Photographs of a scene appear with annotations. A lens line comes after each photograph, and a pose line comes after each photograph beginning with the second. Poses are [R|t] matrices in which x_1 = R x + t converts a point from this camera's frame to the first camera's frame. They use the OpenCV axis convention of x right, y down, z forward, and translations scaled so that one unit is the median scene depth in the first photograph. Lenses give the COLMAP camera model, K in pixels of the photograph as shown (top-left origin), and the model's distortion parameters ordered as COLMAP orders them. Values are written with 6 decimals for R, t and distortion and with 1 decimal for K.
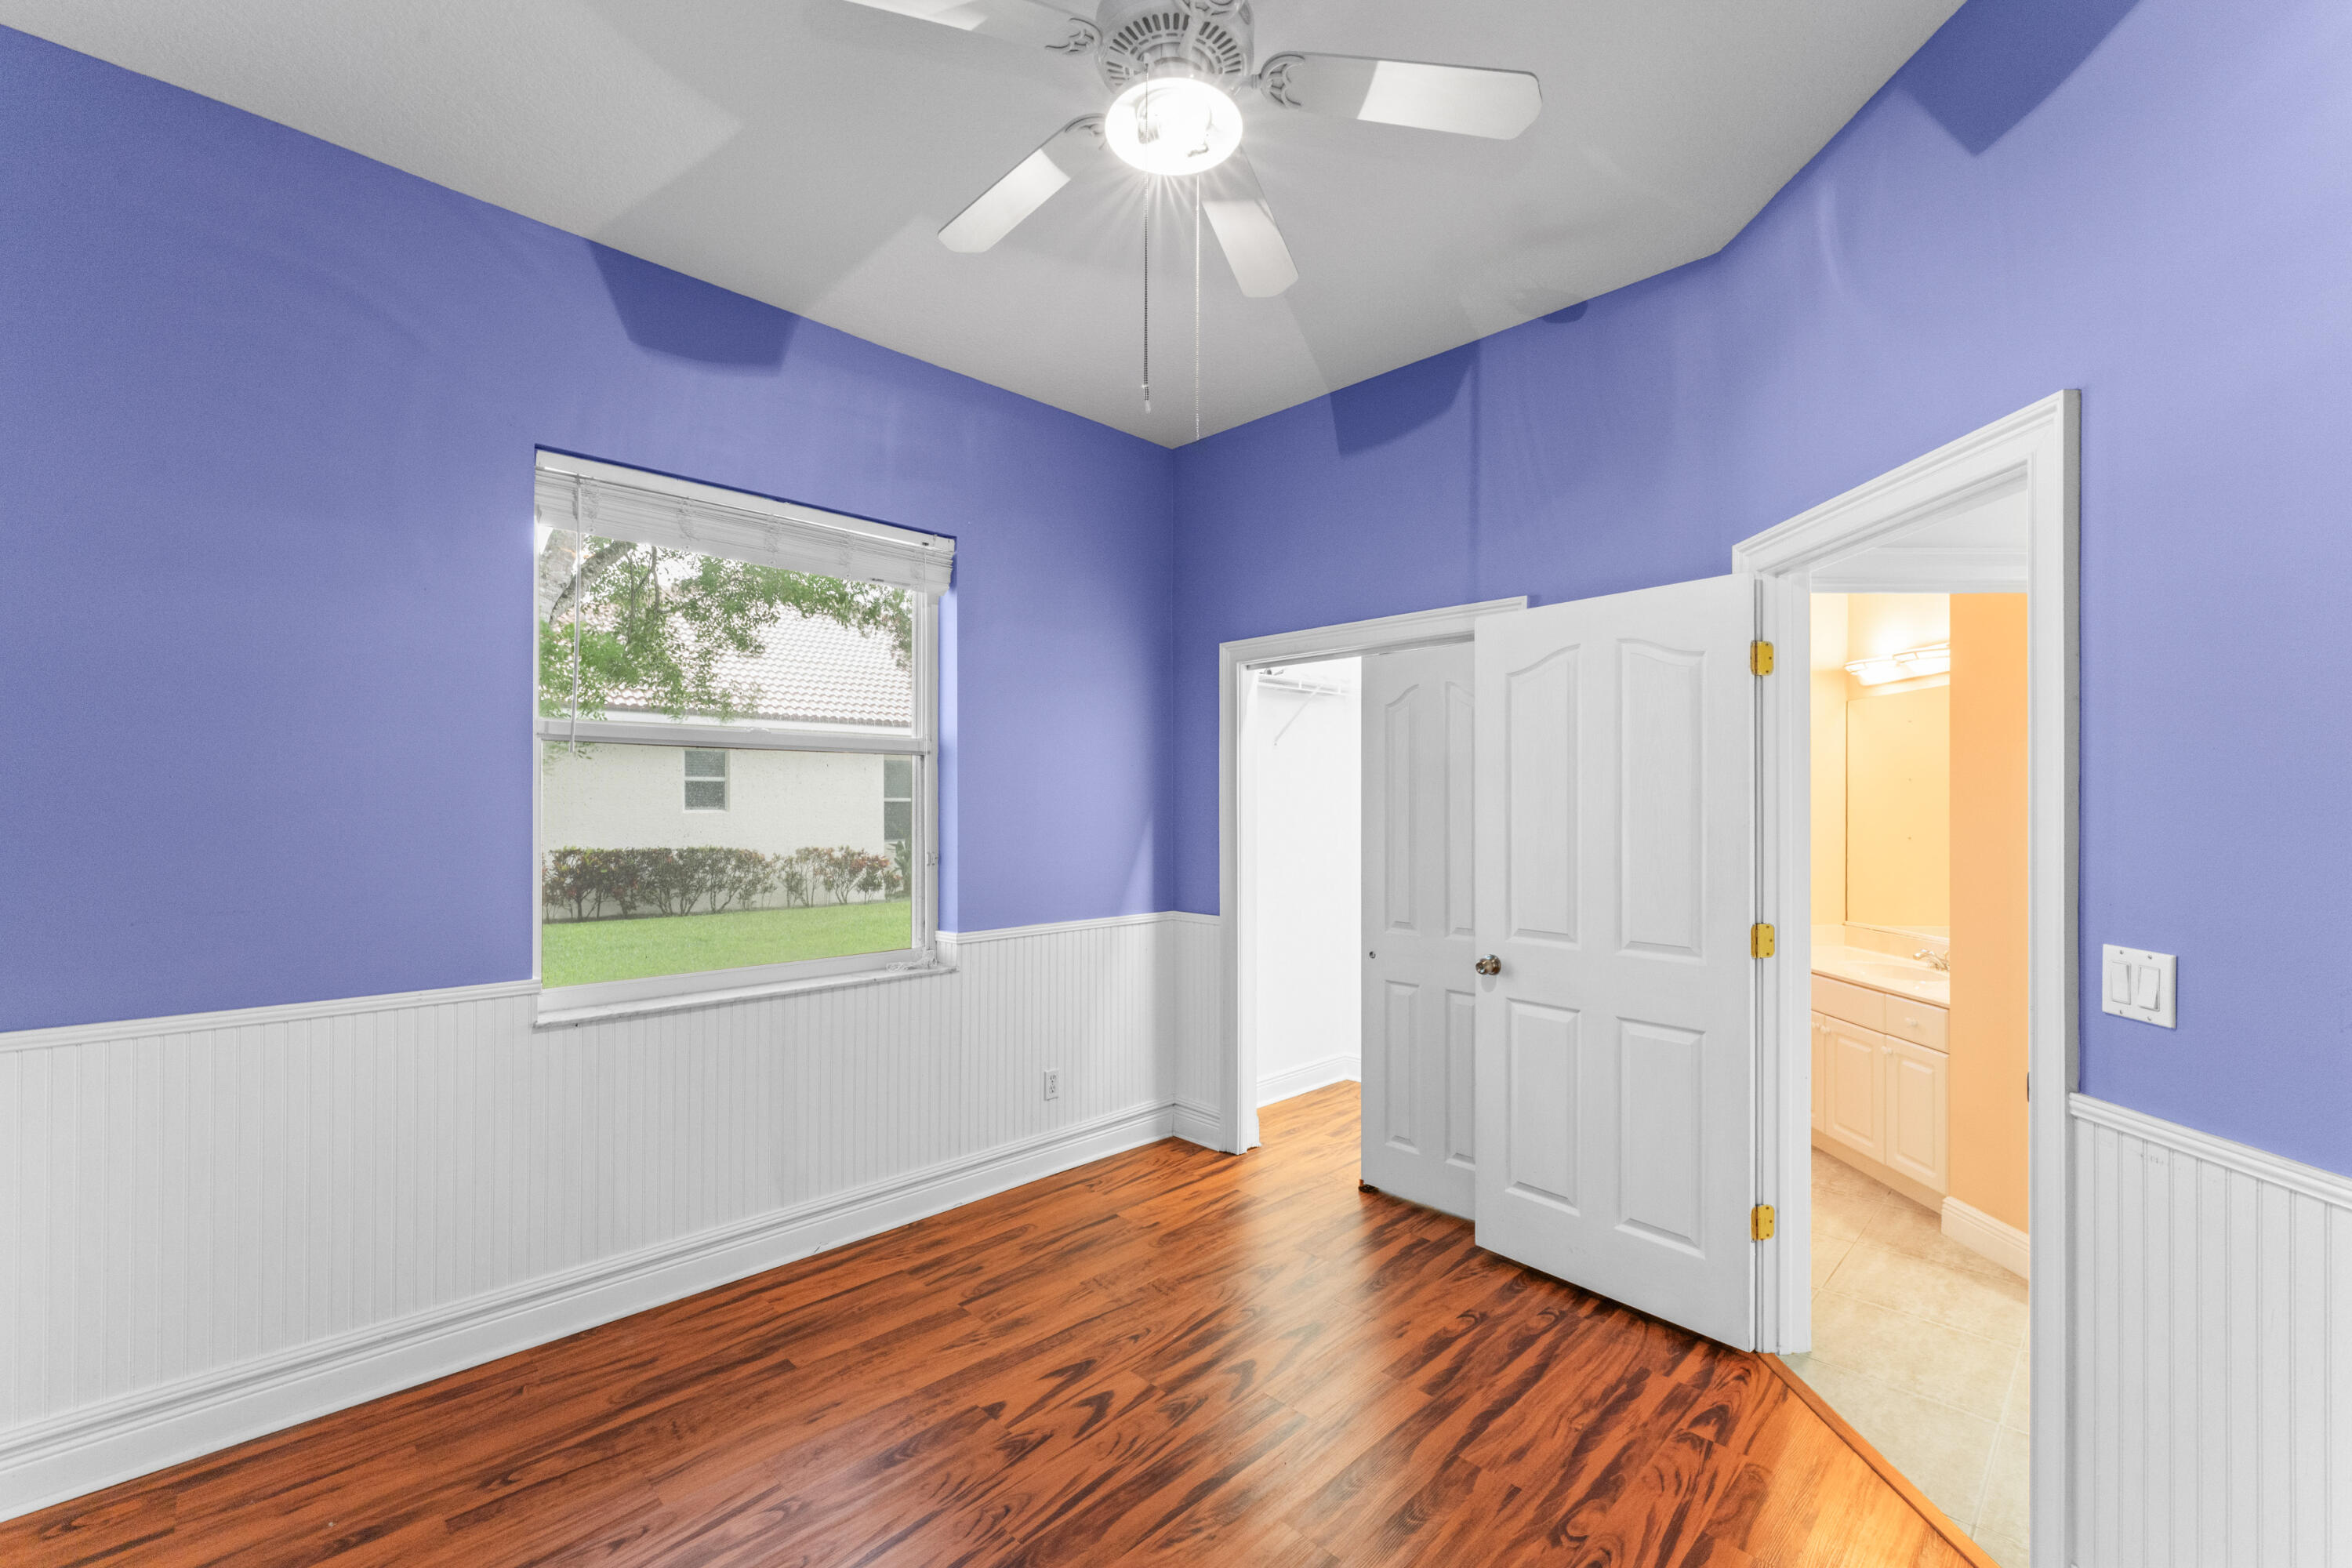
lens RADIAL K [[951.1, 0, 1184.8], [0, 951.1, 798.0], [0, 0, 1]] dist [0.001637, -0.000108]
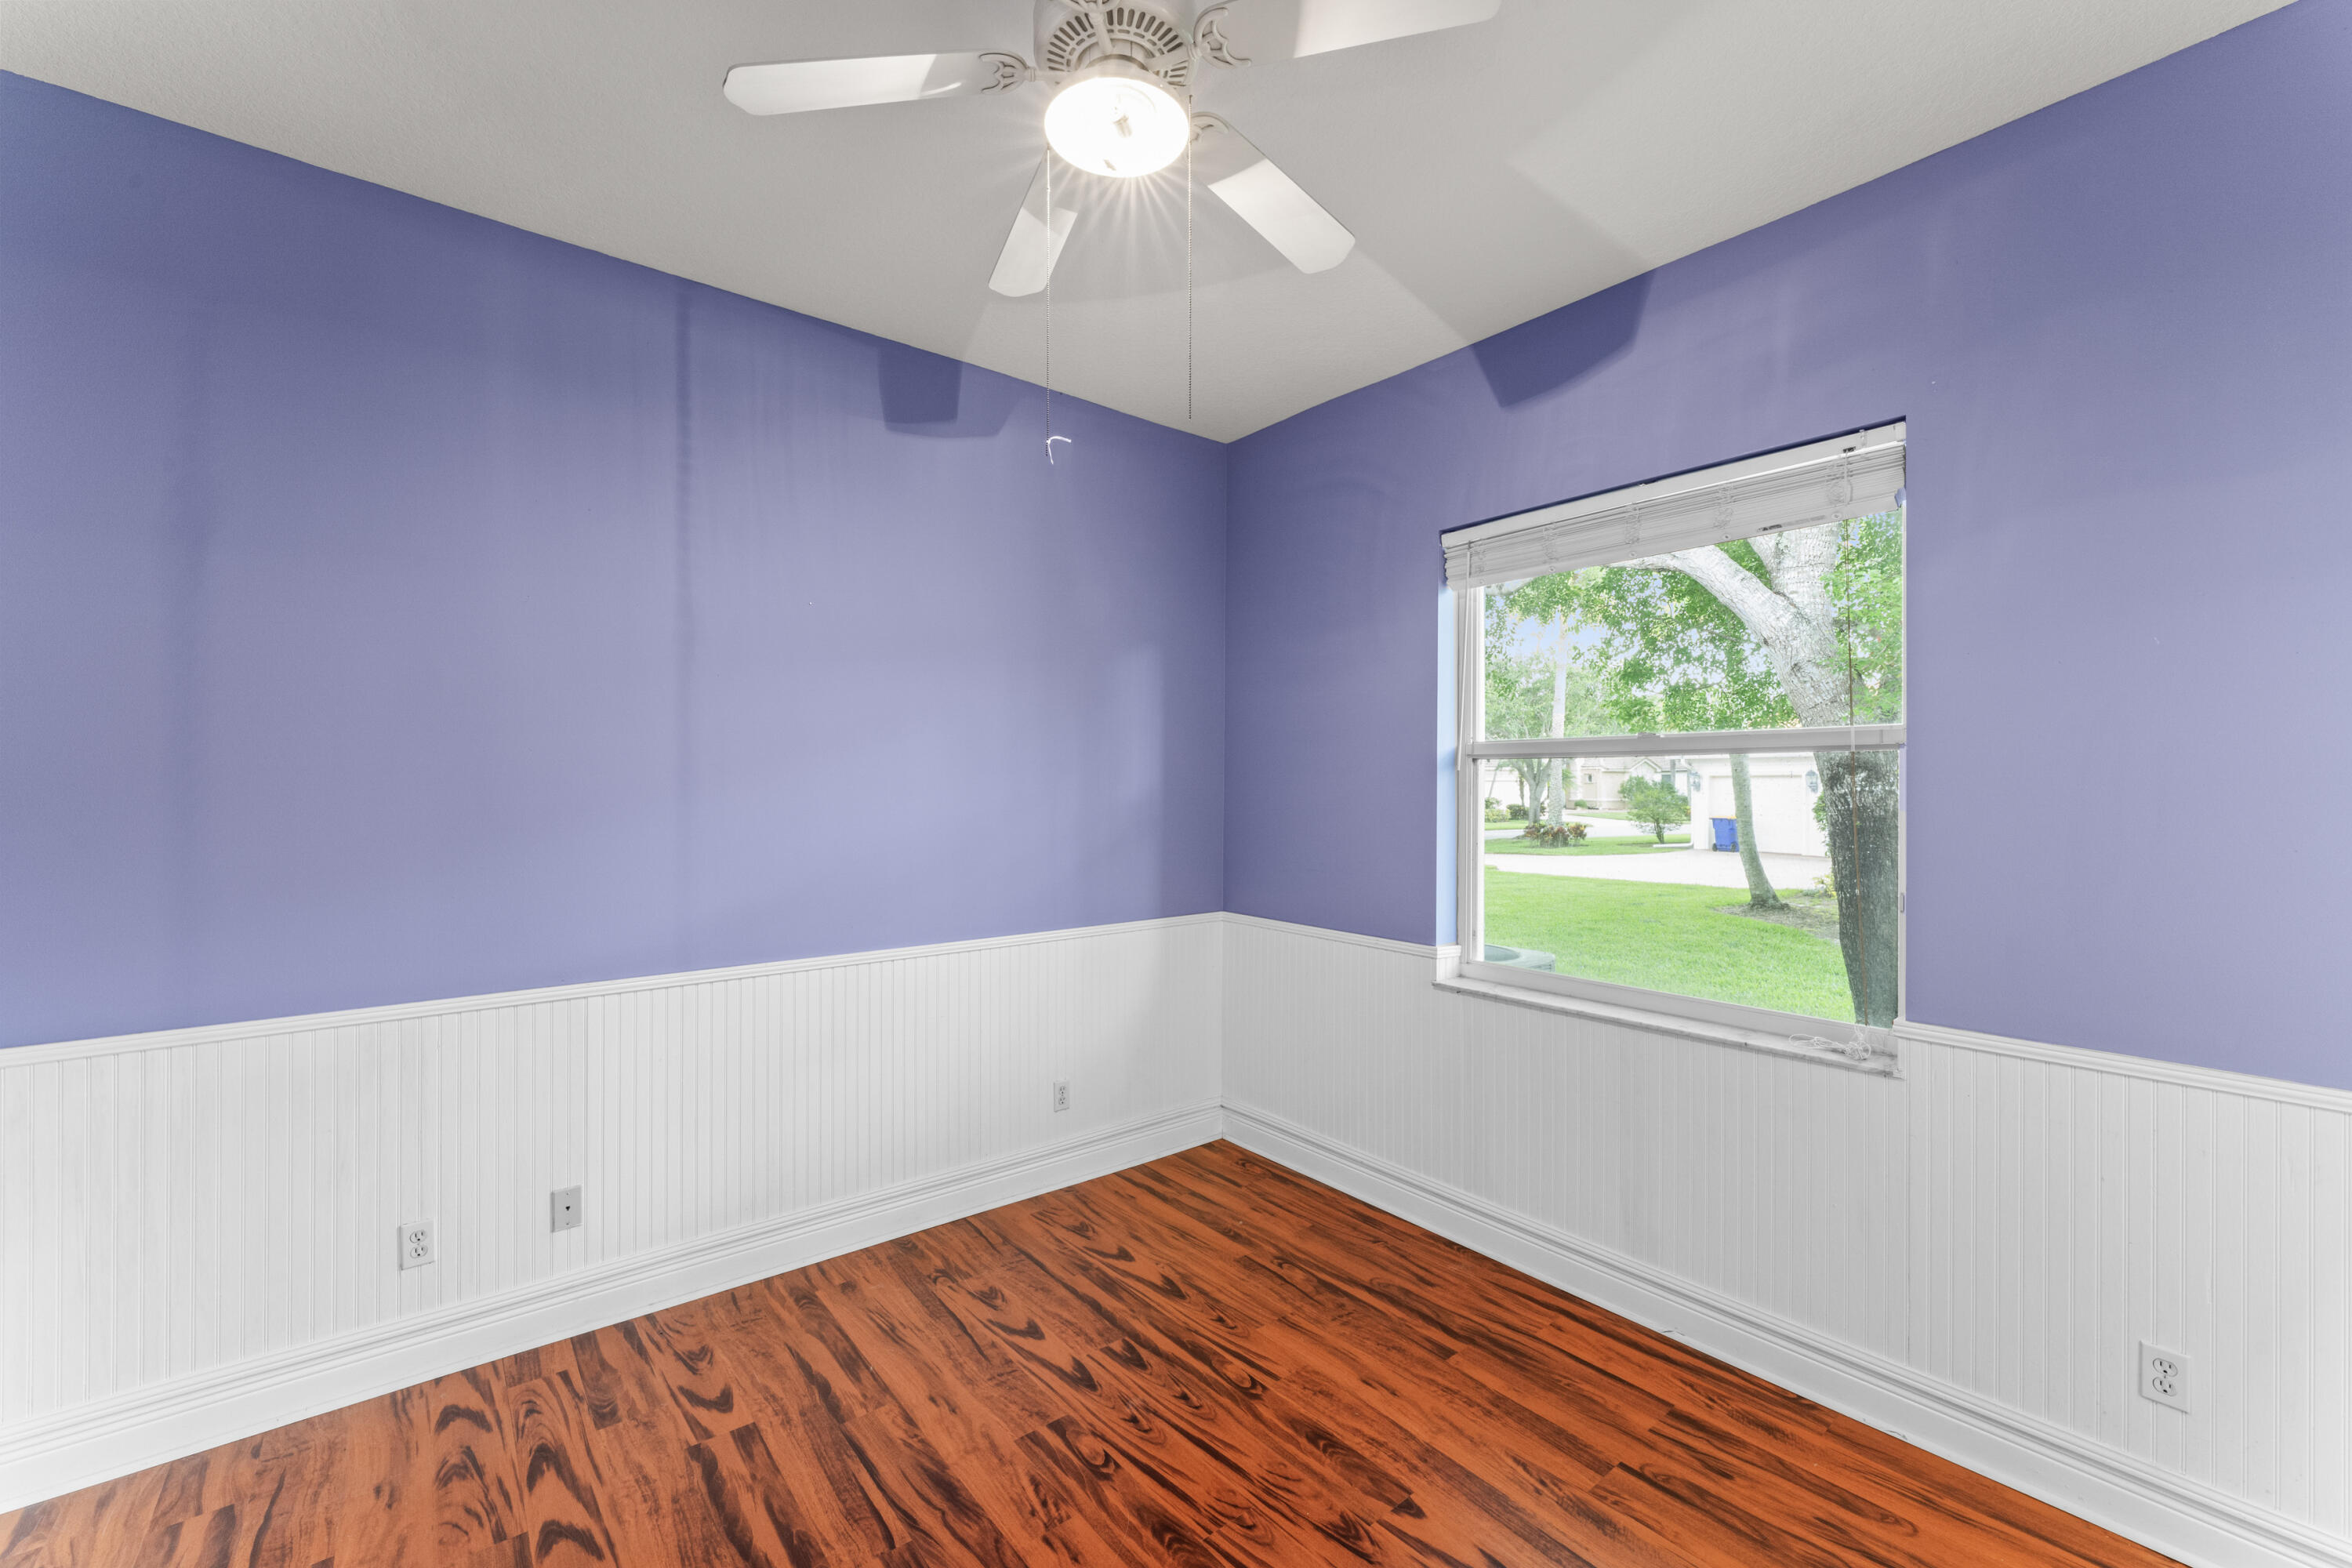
lens RADIAL K [[951.1, 0, 1189.3], [0, 951.1, 780.2], [0, 0, 1]] dist [0.001637, -0.000108]
pose [[-0.085878, -0.007168, -0.996280, 0.609961], [0.000485, 0.999974, -0.007236, -0.025268], [0.996306, -0.001104, -0.085872, 0.755053]]
